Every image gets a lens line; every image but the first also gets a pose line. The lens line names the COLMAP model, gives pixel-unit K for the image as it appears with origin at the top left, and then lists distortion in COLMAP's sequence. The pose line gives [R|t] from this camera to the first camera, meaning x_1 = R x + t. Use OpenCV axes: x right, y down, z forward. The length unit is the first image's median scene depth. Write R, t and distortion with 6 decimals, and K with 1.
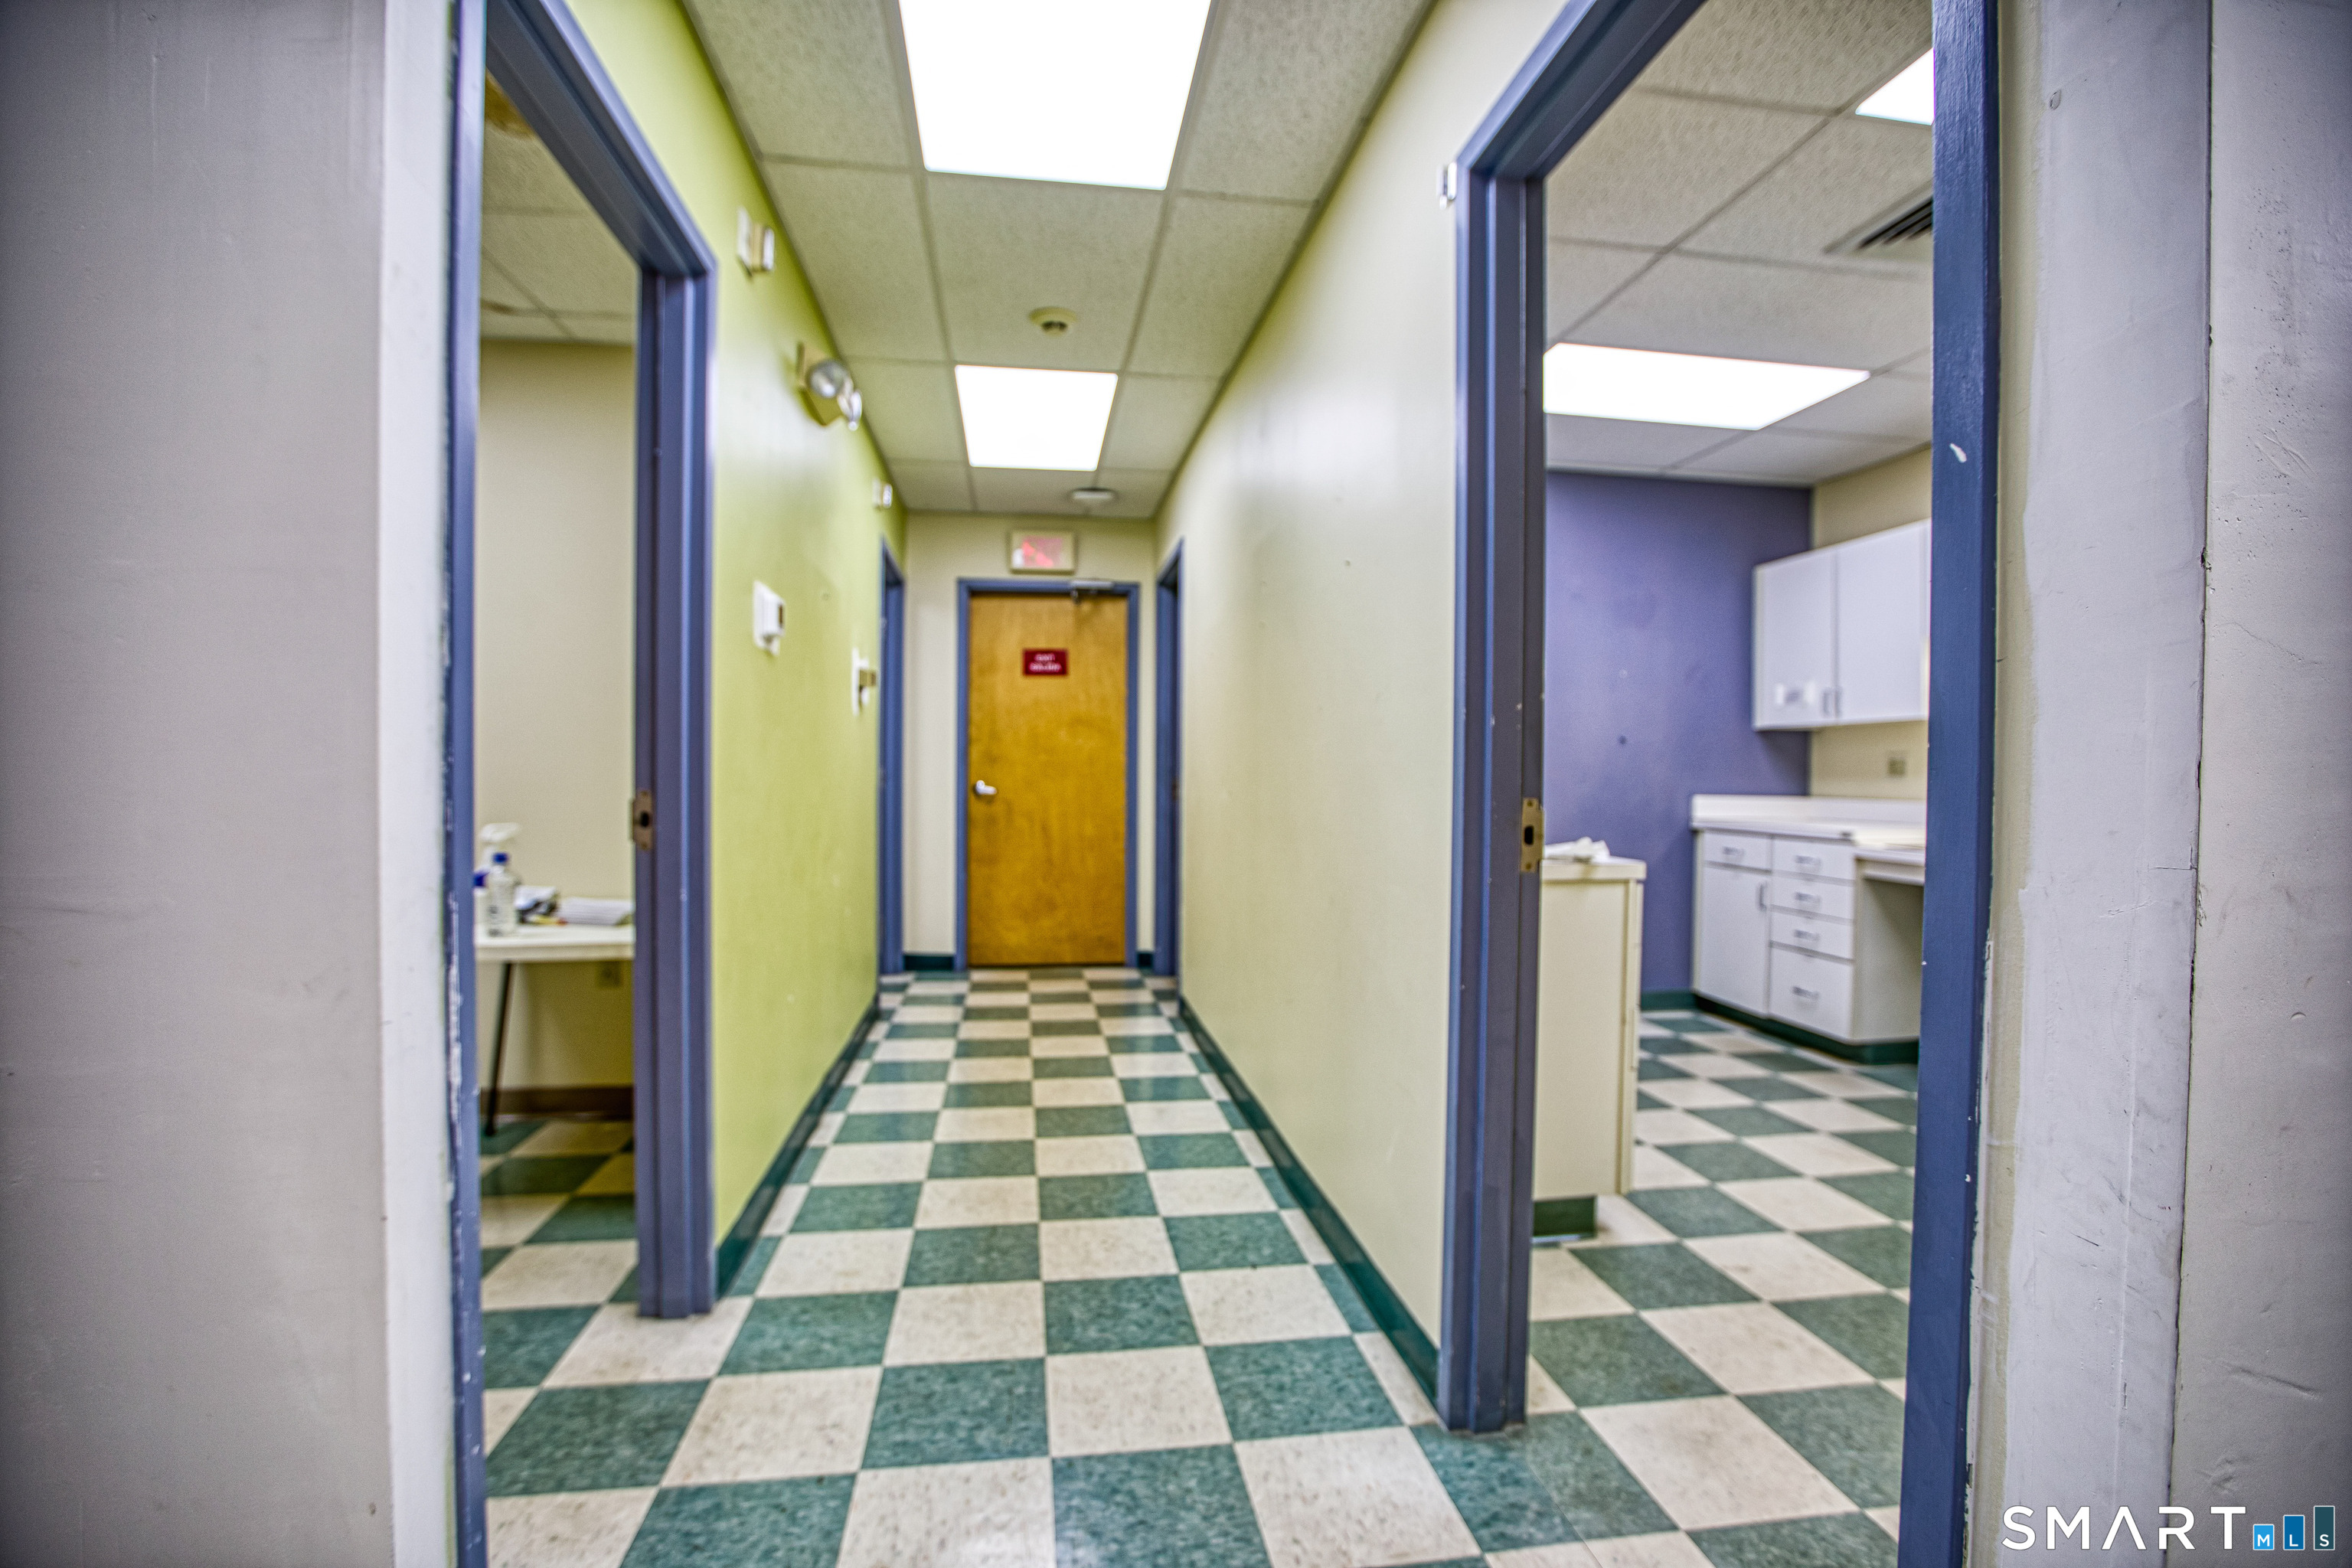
lens RADIAL K [[1009.5, 0, 1178.2], [0, 1009.5, 791.4], [0, 0, 1]] dist [-0.044867, -0.000081]
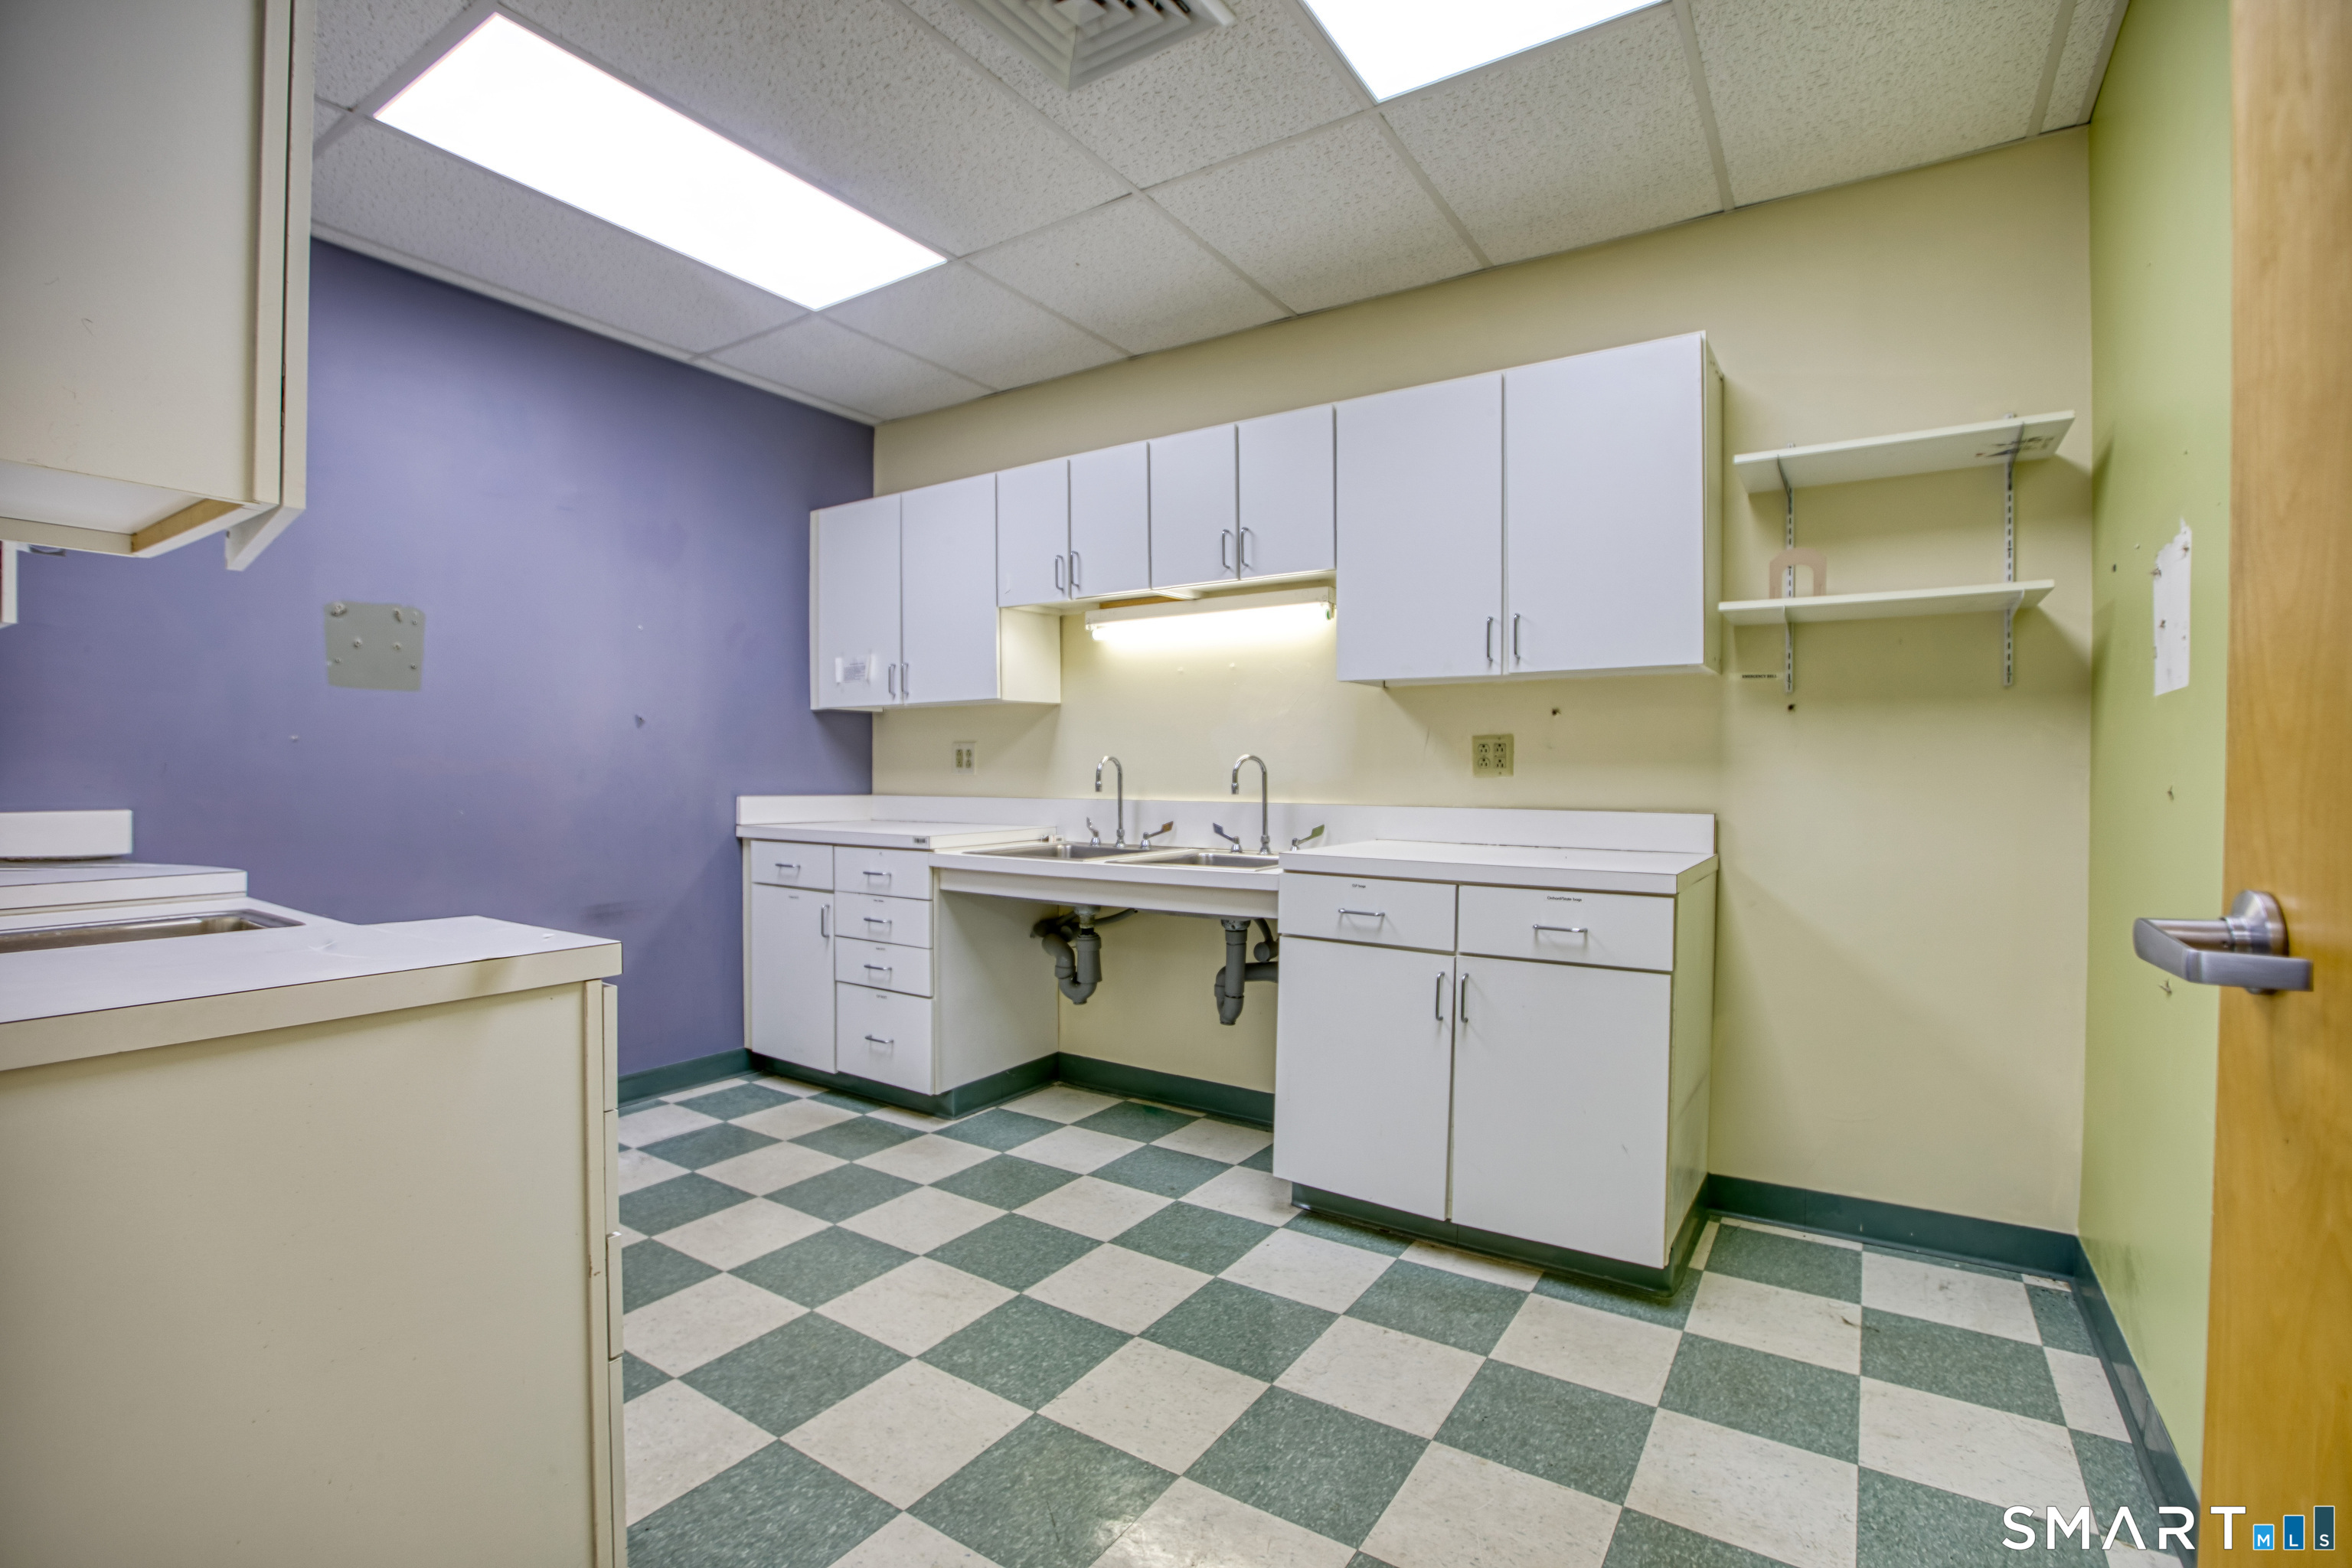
lens RADIAL K [[1073.9, 0, 1176.0], [0, 1073.9, 784.0], [0, 0, 1]] dist [-0.048739, 0.017582]
pose [[0.654633, -0.015067, 0.755797, 0.133242], [0.017178, 0.999840, 0.005053, -0.002488], [-0.755751, 0.009676, 0.654787, 0.236385]]
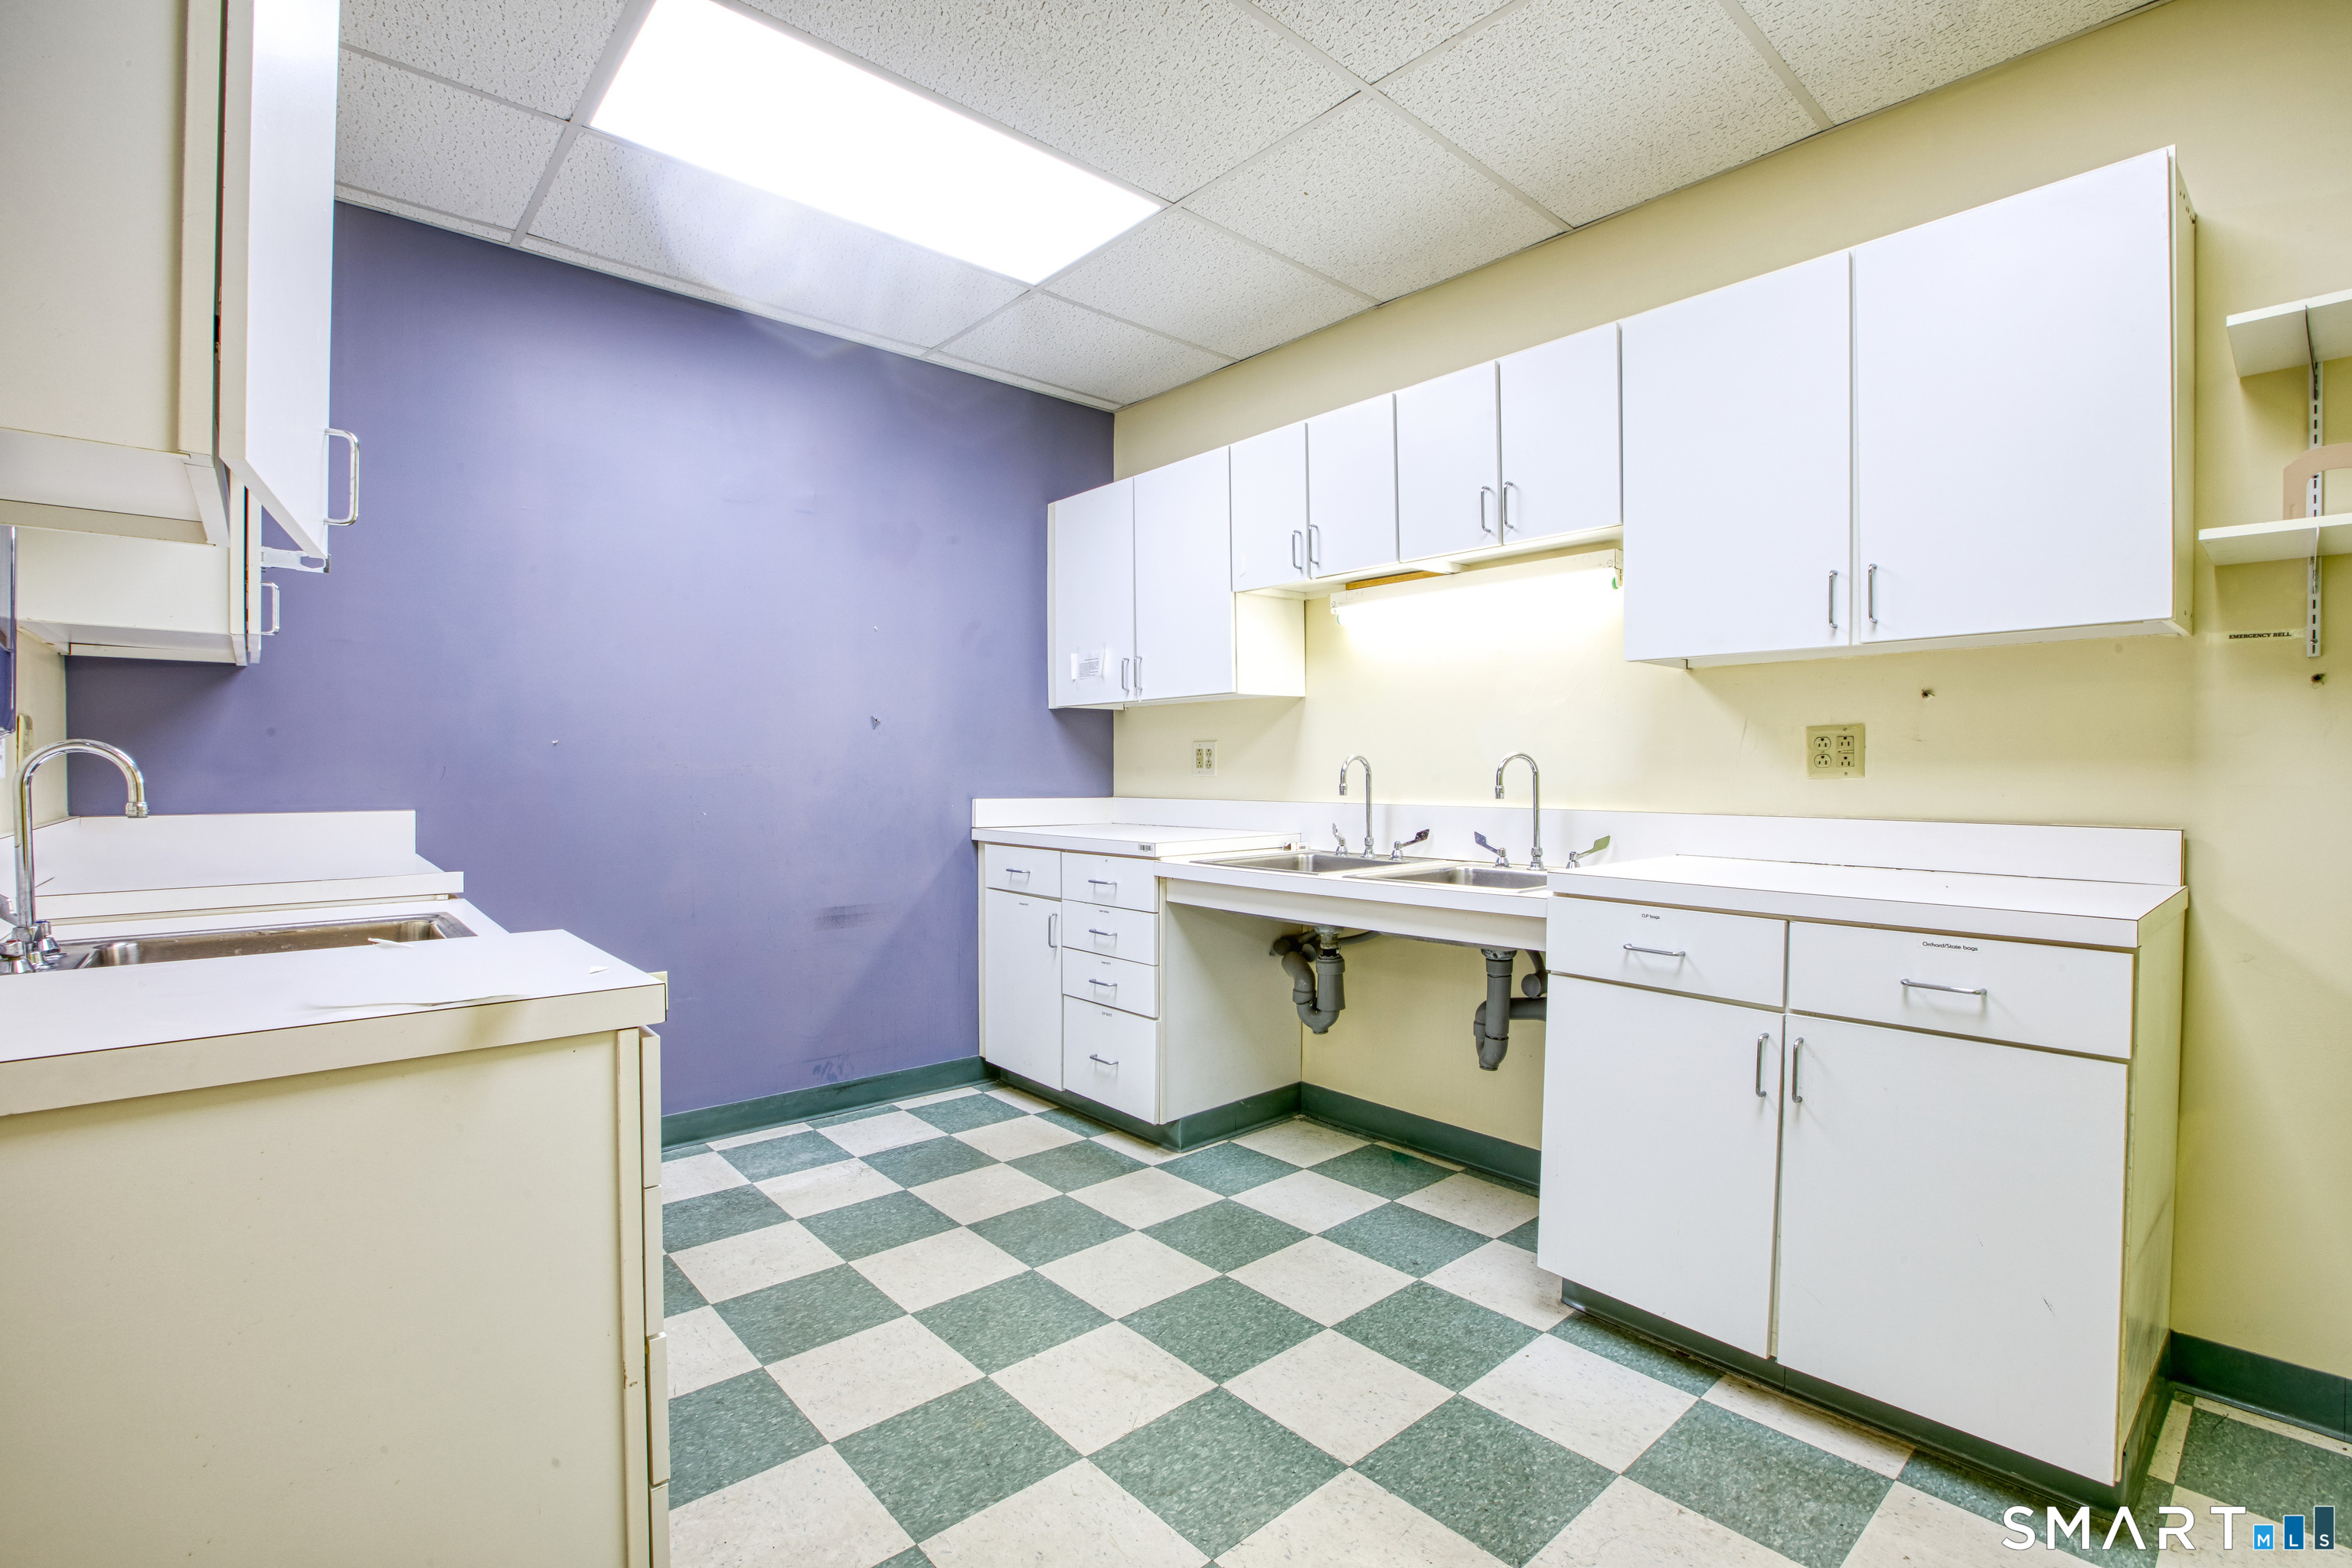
lens RADIAL K [[1073.9, 0, 1176.0], [0, 1073.9, 784.0], [0, 0, 1]] dist [-0.048739, 0.017582]
pose [[0.828368, -0.014732, 0.559991, 0.212673], [0.017494, 0.999847, 0.000426, -0.003131], [-0.559911, 0.009444, 0.828499, 0.277910]]
